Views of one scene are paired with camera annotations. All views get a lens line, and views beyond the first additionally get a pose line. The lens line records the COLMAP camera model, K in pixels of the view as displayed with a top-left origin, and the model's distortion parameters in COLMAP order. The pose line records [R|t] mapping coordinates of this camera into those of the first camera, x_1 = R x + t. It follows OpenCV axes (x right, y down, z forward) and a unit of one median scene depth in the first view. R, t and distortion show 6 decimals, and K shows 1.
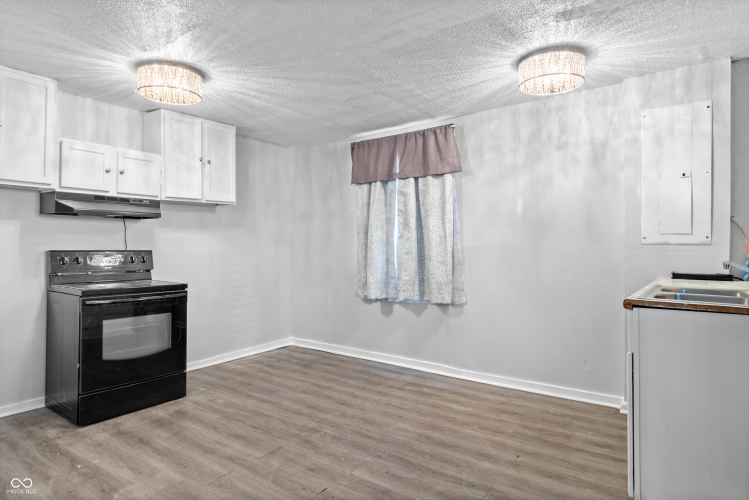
lens RADIAL K [[448.3, 0, 371.7], [0, 448.3, 246.4], [0, 0, 1]] dist [0.005857, -0.004072]
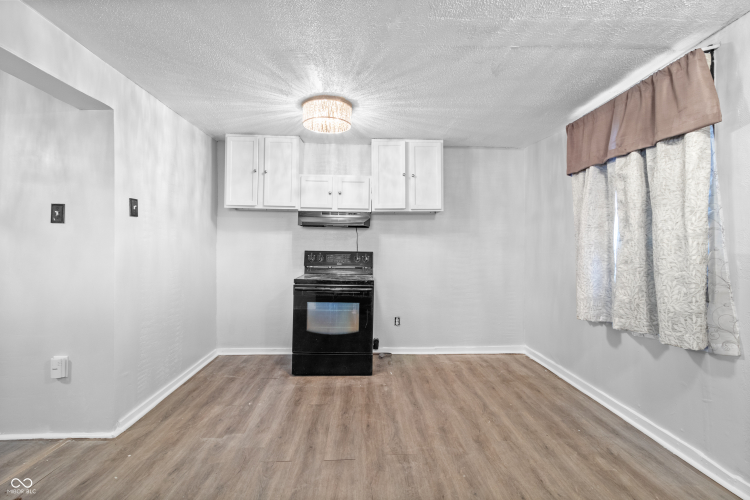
lens RADIAL K [[344.3, 0, 373.6], [0, 344.3, 243.8], [0, 0, 1]] dist [0.003134, -0.001195]
pose [[0.618123, -0.002439, -0.786078, 0.275274], [-0.012488, 0.999839, -0.012922, -0.001699], [0.785982, 0.017804, 0.617992, 0.393065]]
